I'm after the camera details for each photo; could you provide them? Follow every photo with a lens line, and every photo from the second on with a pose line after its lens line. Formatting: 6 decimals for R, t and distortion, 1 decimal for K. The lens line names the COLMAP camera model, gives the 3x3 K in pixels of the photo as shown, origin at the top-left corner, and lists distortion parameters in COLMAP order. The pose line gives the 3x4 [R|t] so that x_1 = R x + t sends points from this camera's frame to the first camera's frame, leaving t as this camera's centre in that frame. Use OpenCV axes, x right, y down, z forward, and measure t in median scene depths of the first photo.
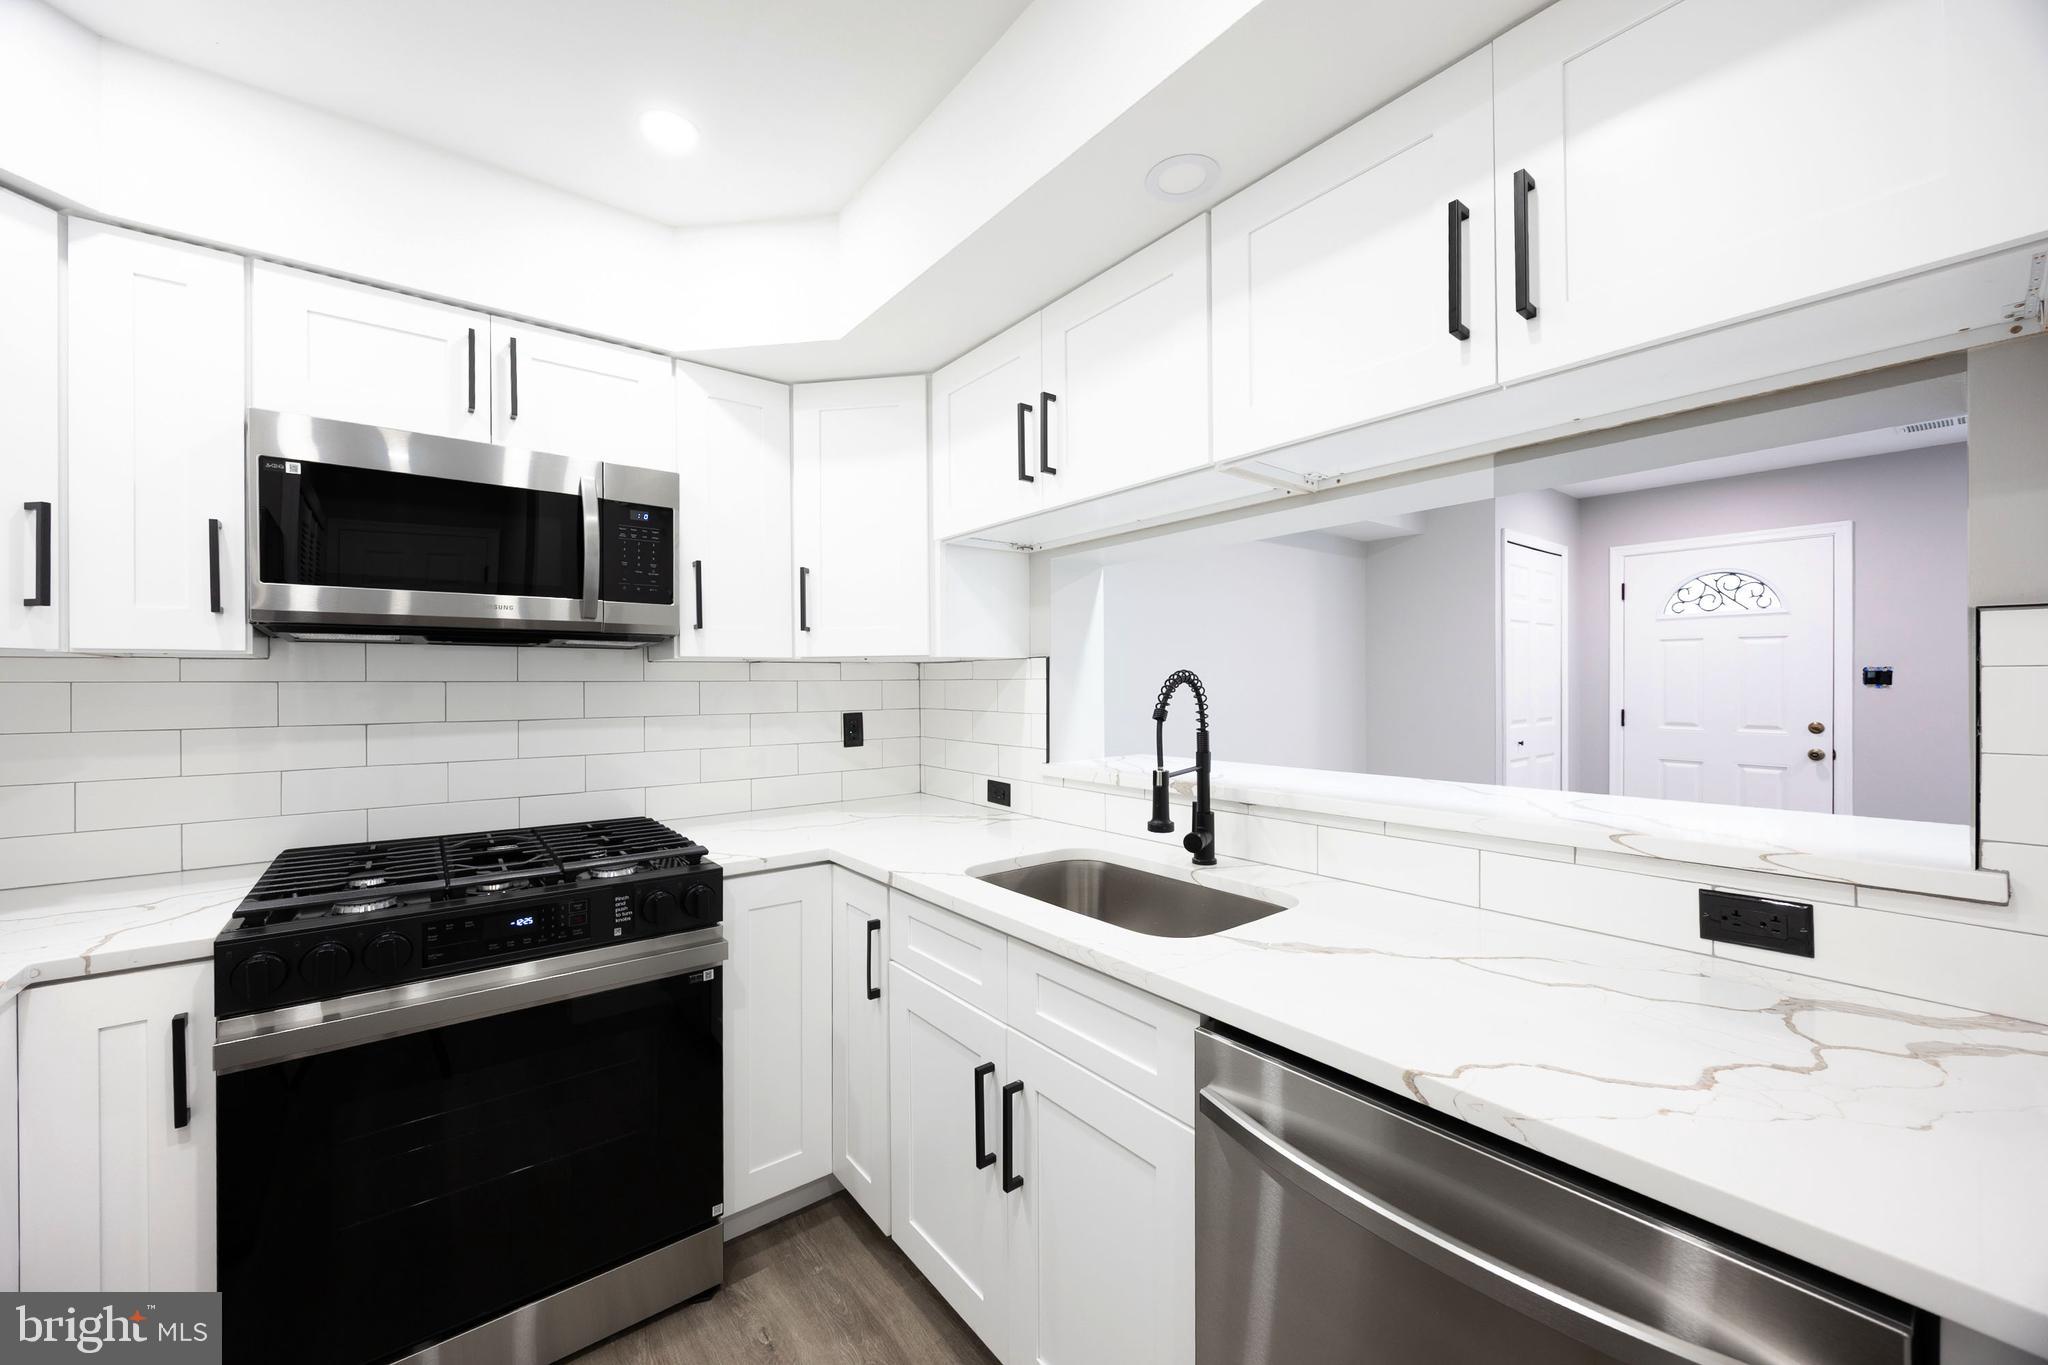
lens RADIAL K [[772.0, 0, 1022.4], [0, 772.0, 680.7], [0, 0, 1]] dist [-0.002522, -0.000160]
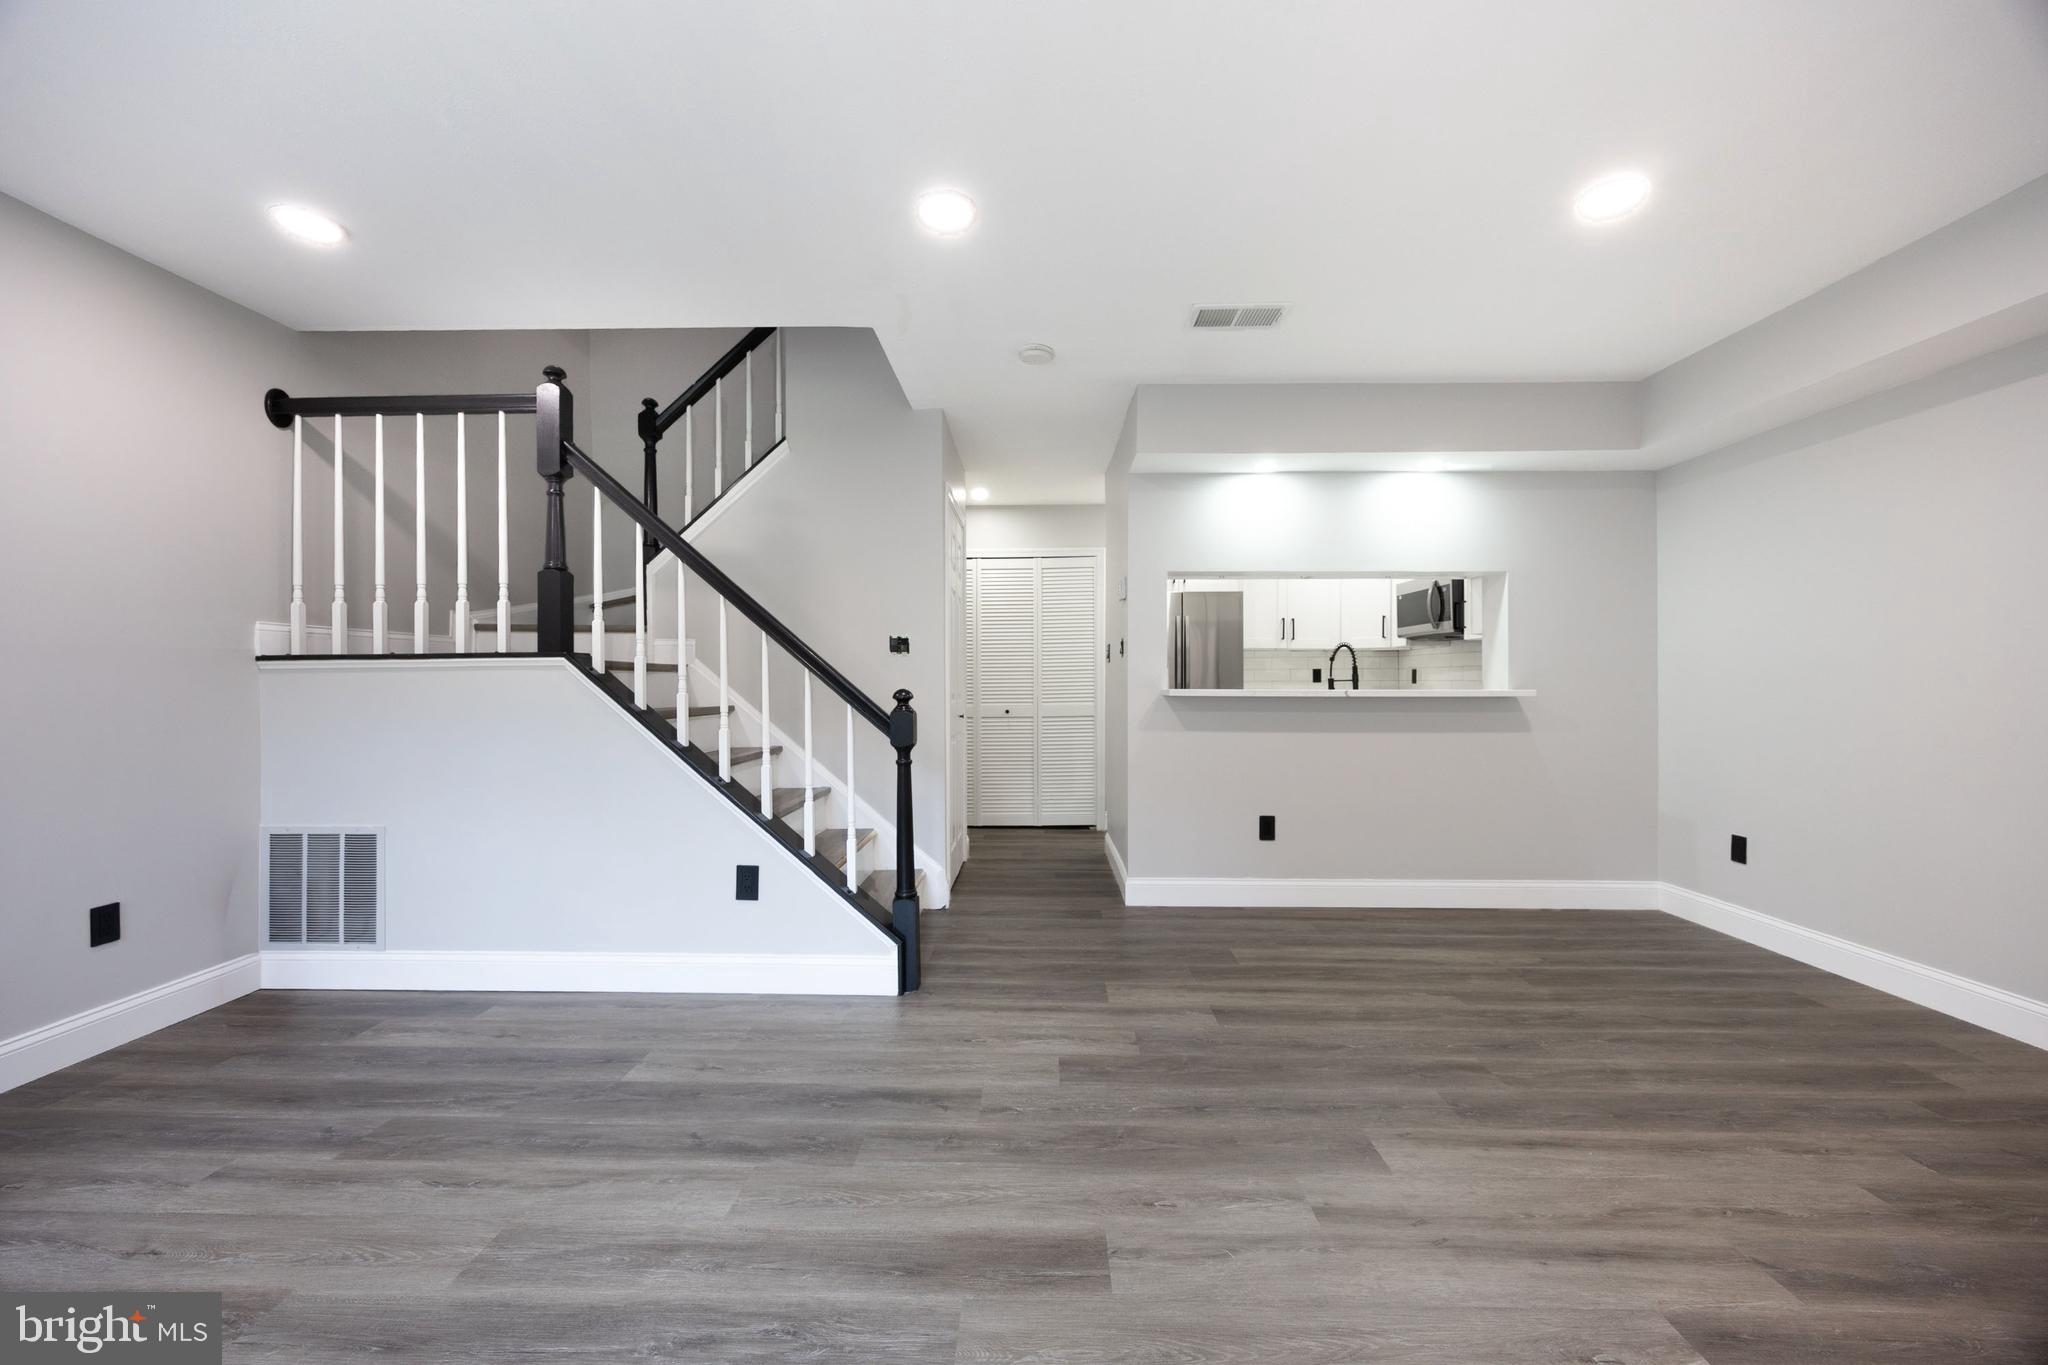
lens RADIAL K [[772.0, 0, 1022.4], [0, 772.0, 680.7], [0, 0, 1]] dist [-0.002522, -0.000160]
pose [[-0.644783, 0.005508, -0.764345, 1.139234], [0.004298, 0.999984, 0.003580, 0.040934], [0.764353, -0.000977, -0.644797, 0.712047]]
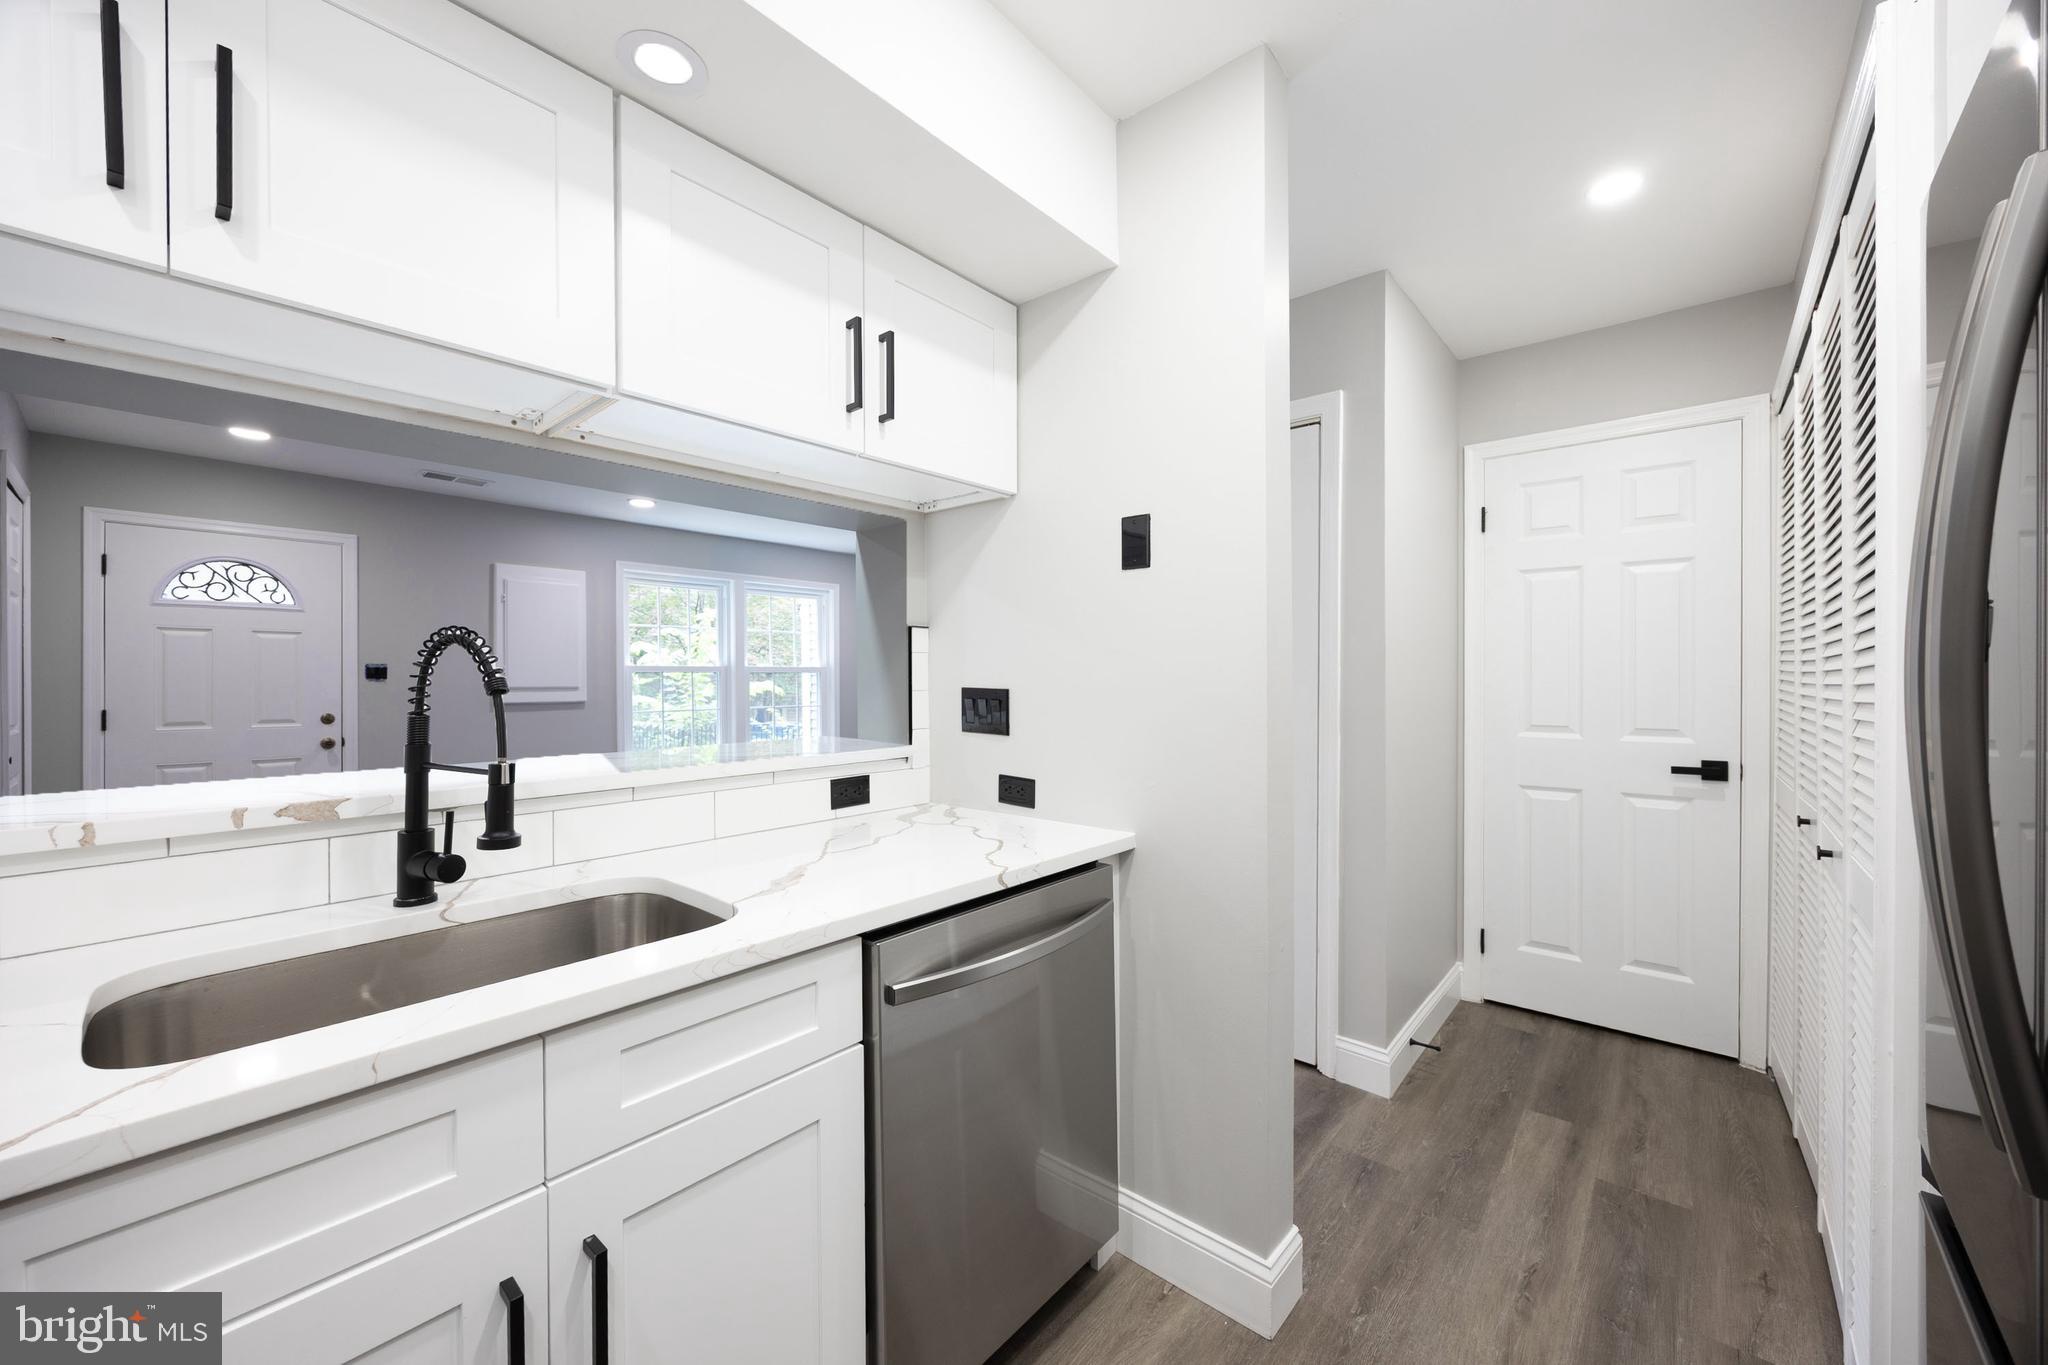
lens RADIAL K [[772.0, 0, 1022.4], [0, 772.0, 680.7], [0, 0, 1]] dist [-0.002522, -0.000160]
pose [[-0.177880, 0.002859, 0.984048, -0.217841], [0.004788, 0.999986, -0.002040, 0.014643], [-0.984040, 0.004348, -0.177892, 0.229037]]
